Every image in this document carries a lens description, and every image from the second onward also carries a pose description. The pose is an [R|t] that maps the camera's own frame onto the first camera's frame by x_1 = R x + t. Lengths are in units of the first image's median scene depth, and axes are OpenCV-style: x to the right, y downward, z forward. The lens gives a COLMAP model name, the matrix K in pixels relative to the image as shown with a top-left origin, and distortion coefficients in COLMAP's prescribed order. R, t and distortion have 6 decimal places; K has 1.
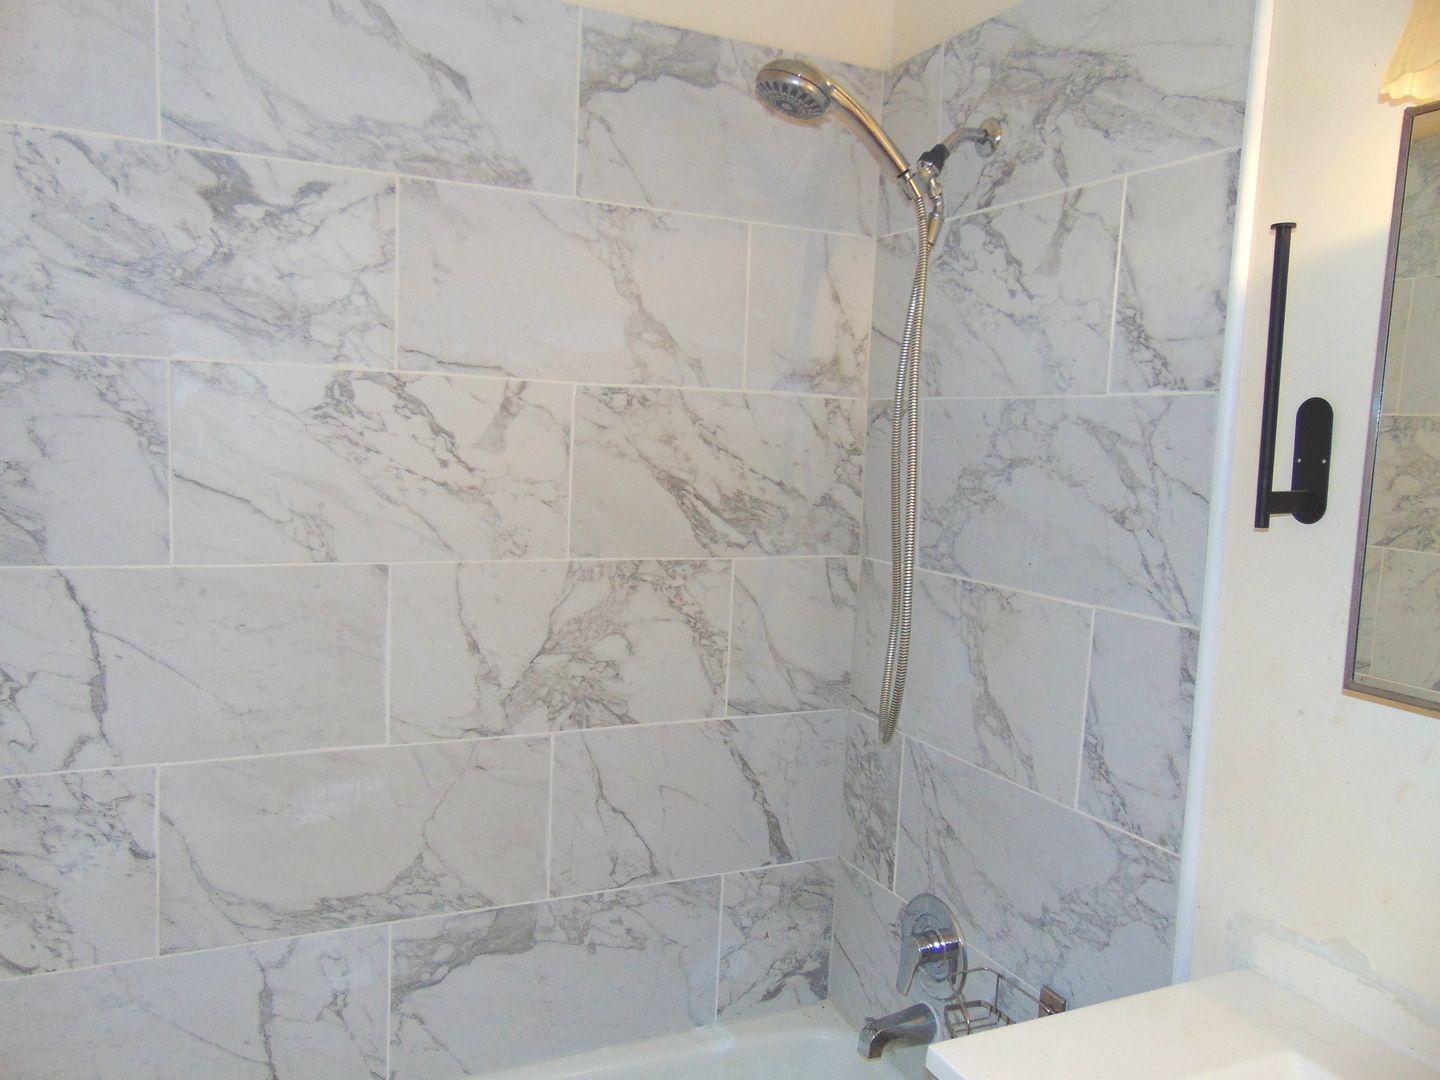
lens RADIAL K [[1088.7, 0, 715.6], [0, 1088.7, 545.3], [0, 0, 1]] dist [-0.039578, 0.095248]
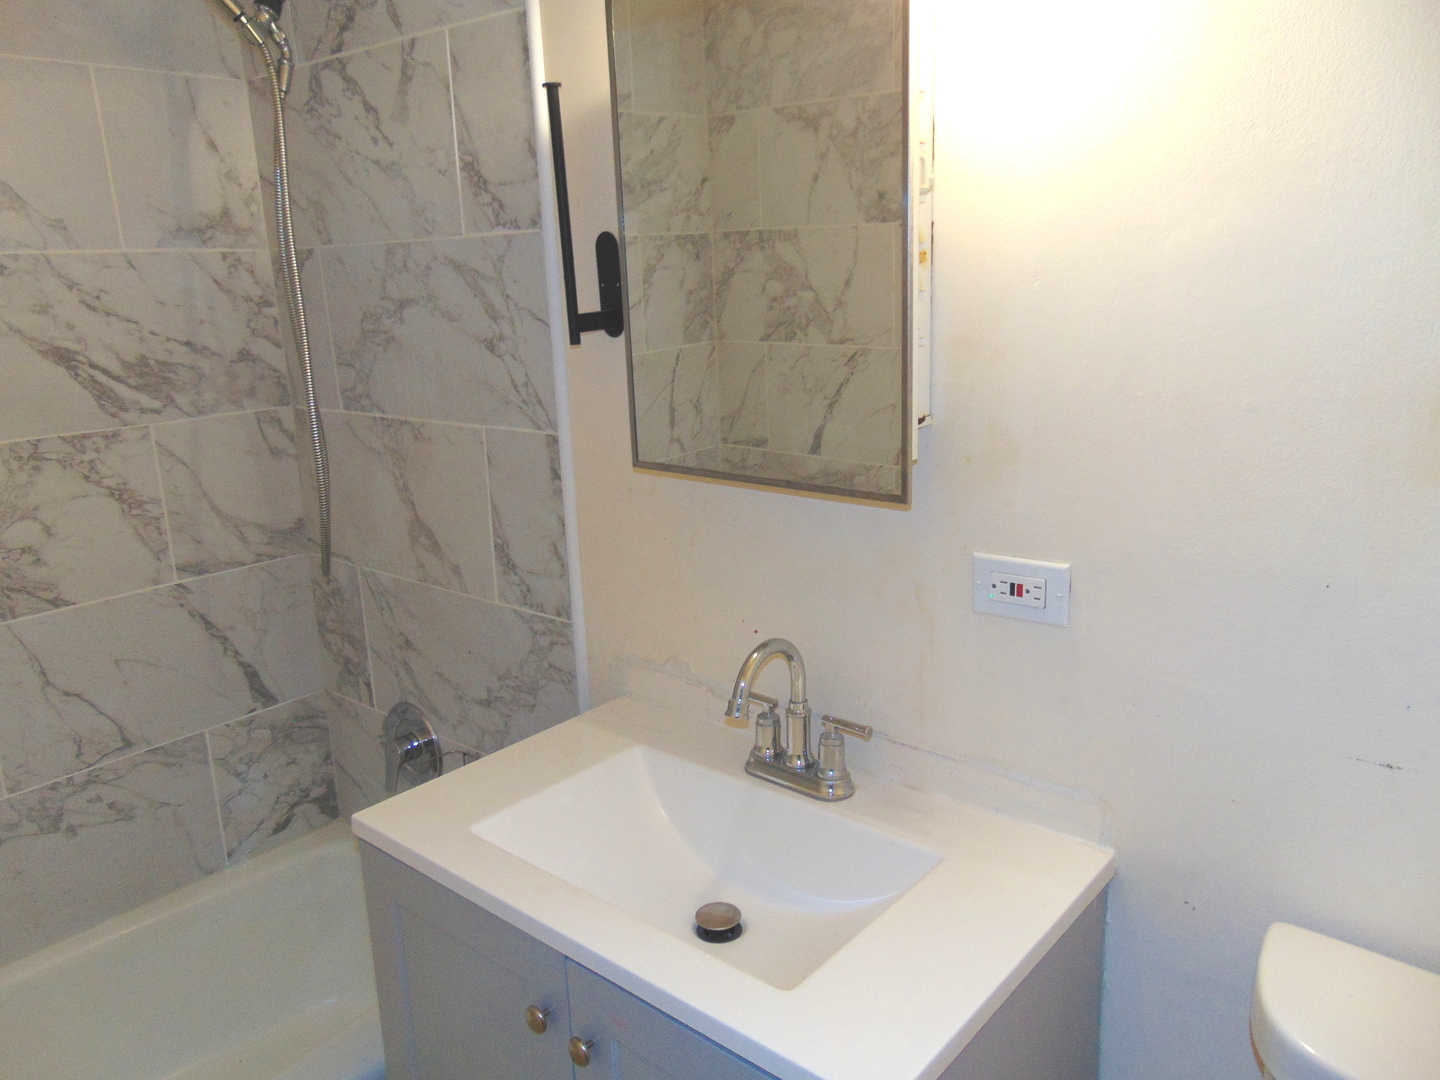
lens RADIAL K [[1088.7, 0, 715.6], [0, 1088.7, 545.3], [0, 0, 1]] dist [-0.039578, 0.095248]
pose [[0.910327, -0.173568, 0.375738, 0.099105], [0.113963, 0.977843, 0.175599, 0.004871], [-0.397891, -0.117033, 0.909937, -0.124179]]
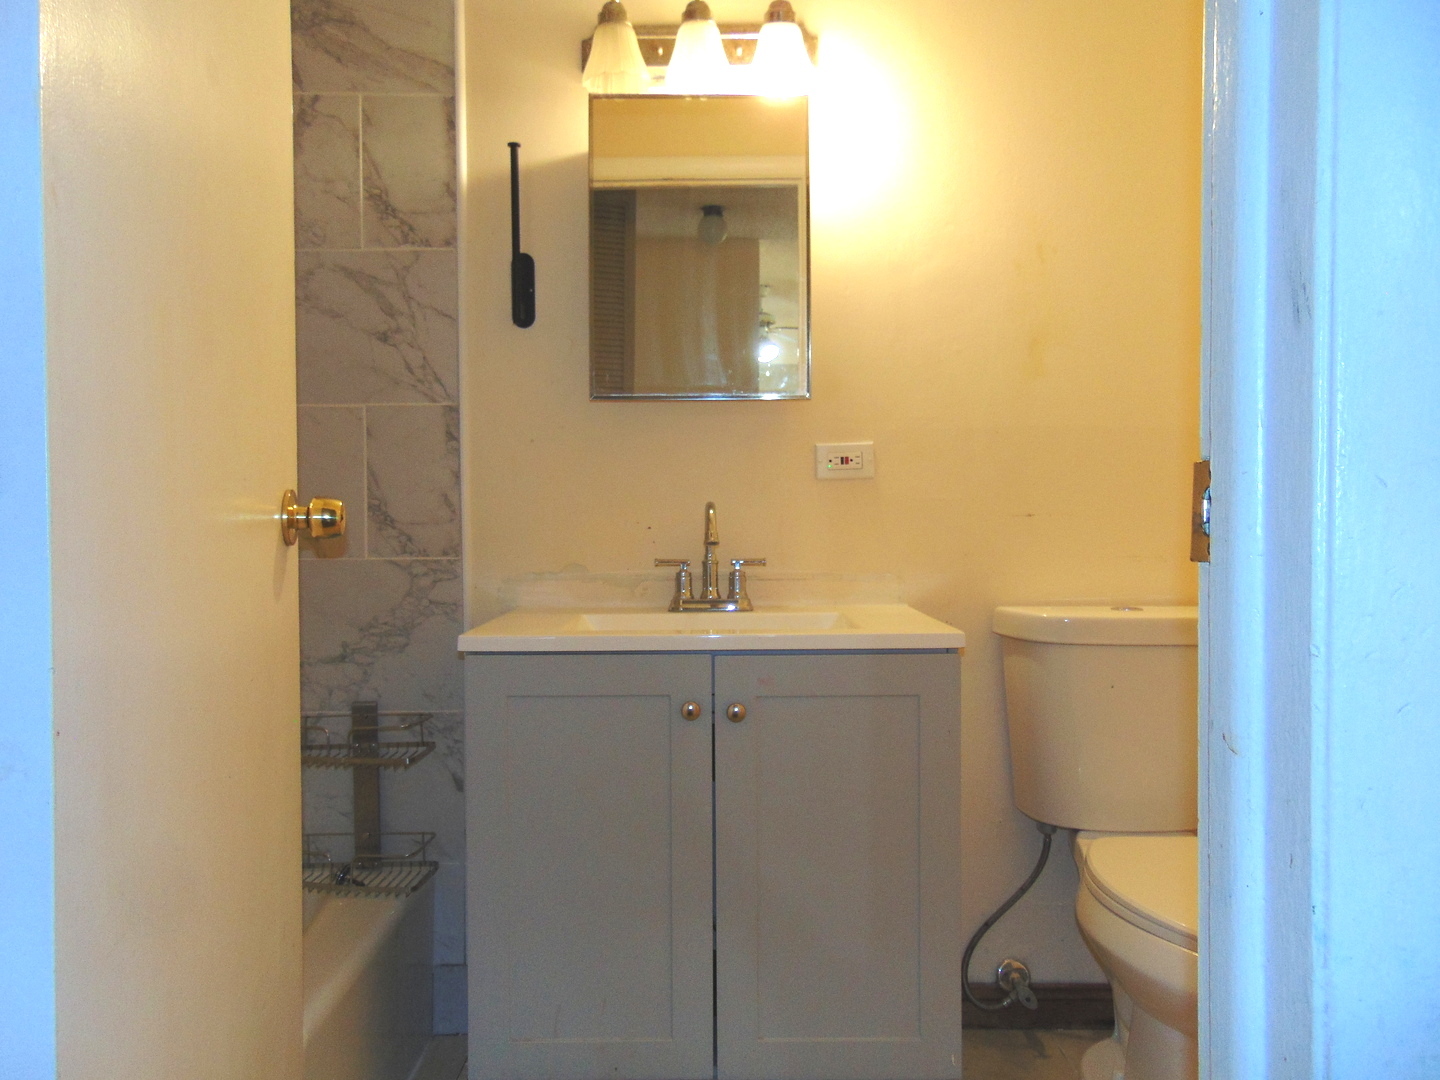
lens RADIAL K [[1088.7, 0, 715.6], [0, 1088.7, 545.3], [0, 0, 1]] dist [-0.039578, 0.095248]
pose [[0.417085, -0.065444, 0.906508, -0.589691], [0.118005, 0.992861, 0.017384, 0.214721], [-0.901174, 0.099722, 0.421830, 0.036904]]
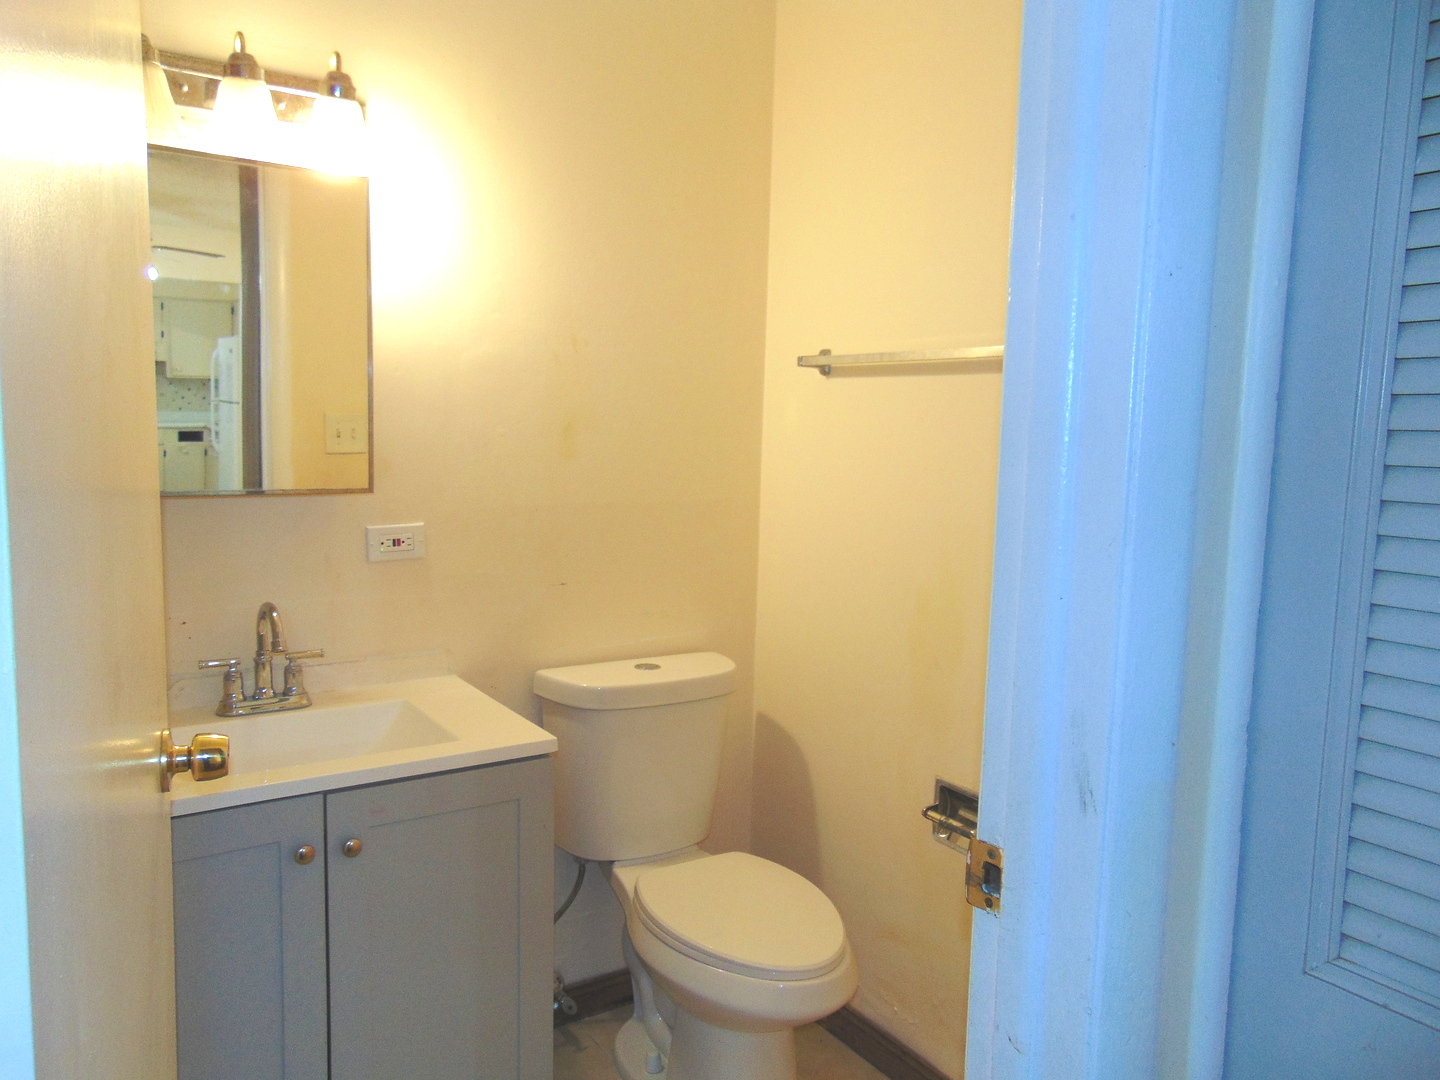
lens RADIAL K [[1088.7, 0, 715.6], [0, 1088.7, 545.3], [0, 0, 1]] dist [-0.039578, 0.095248]
pose [[-0.151271, -0.169000, 0.973938, -0.661871], [0.071060, 0.980868, 0.181240, -0.016469], [-0.985935, 0.096624, -0.136368, 0.209880]]
